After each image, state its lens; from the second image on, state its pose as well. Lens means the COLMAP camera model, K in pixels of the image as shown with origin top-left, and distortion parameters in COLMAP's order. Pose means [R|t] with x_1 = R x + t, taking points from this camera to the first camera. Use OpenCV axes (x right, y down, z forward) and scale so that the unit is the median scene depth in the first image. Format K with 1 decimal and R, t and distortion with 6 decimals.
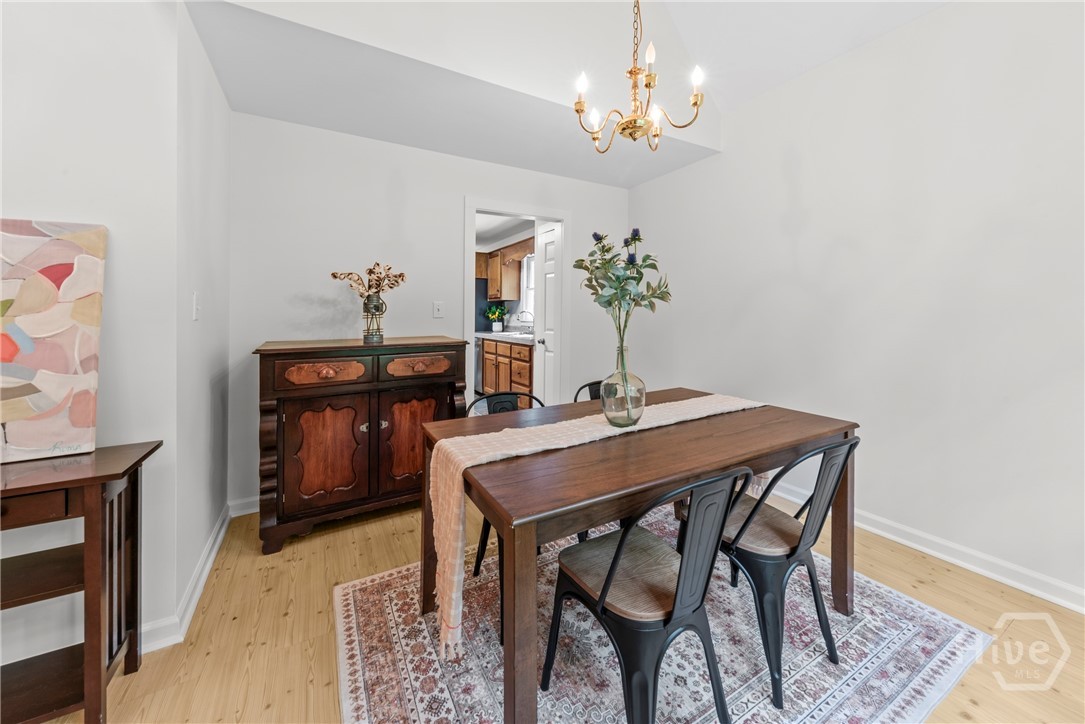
lens RADIAL K [[398.1, 0, 540.4], [0, 398.1, 315.4], [0, 0, 1]] dist [-0.019588, -0.000227]
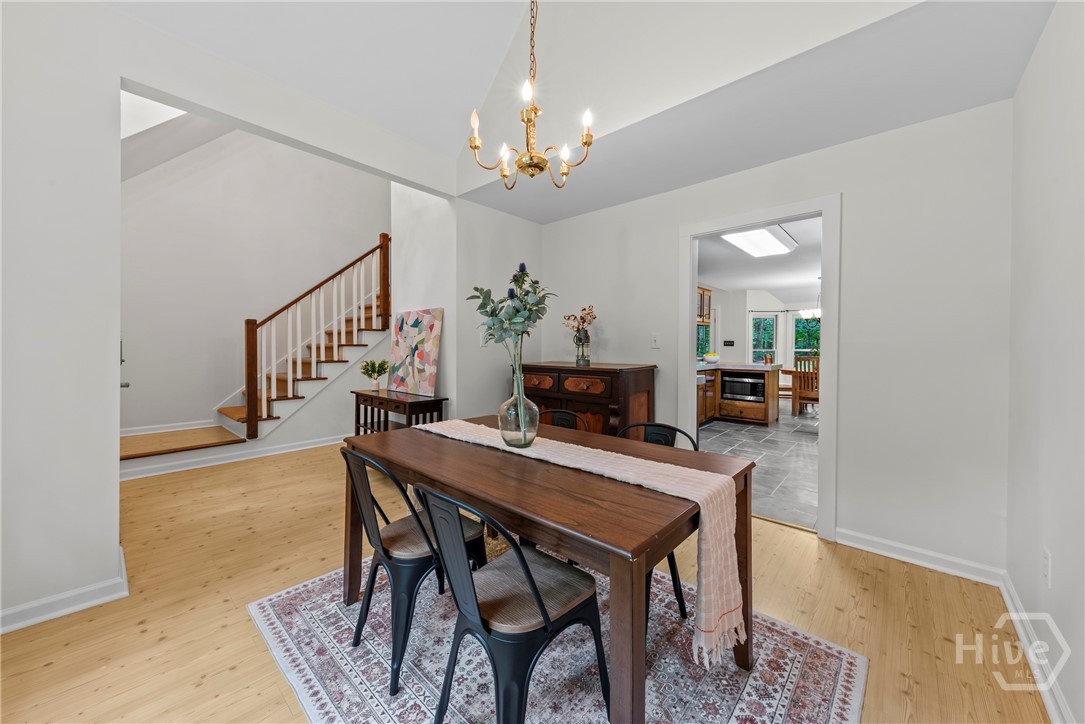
lens RADIAL K [[399.2, 0, 537.8], [0, 399.2, 342.9], [0, 0, 1]] dist [-0.000331, -0.000179]
pose [[0.310253, 0.003682, -0.950647, 1.229669], [-0.009216, 0.999957, 0.000865, -0.010778], [0.950609, 0.008493, 0.310274, 0.677843]]
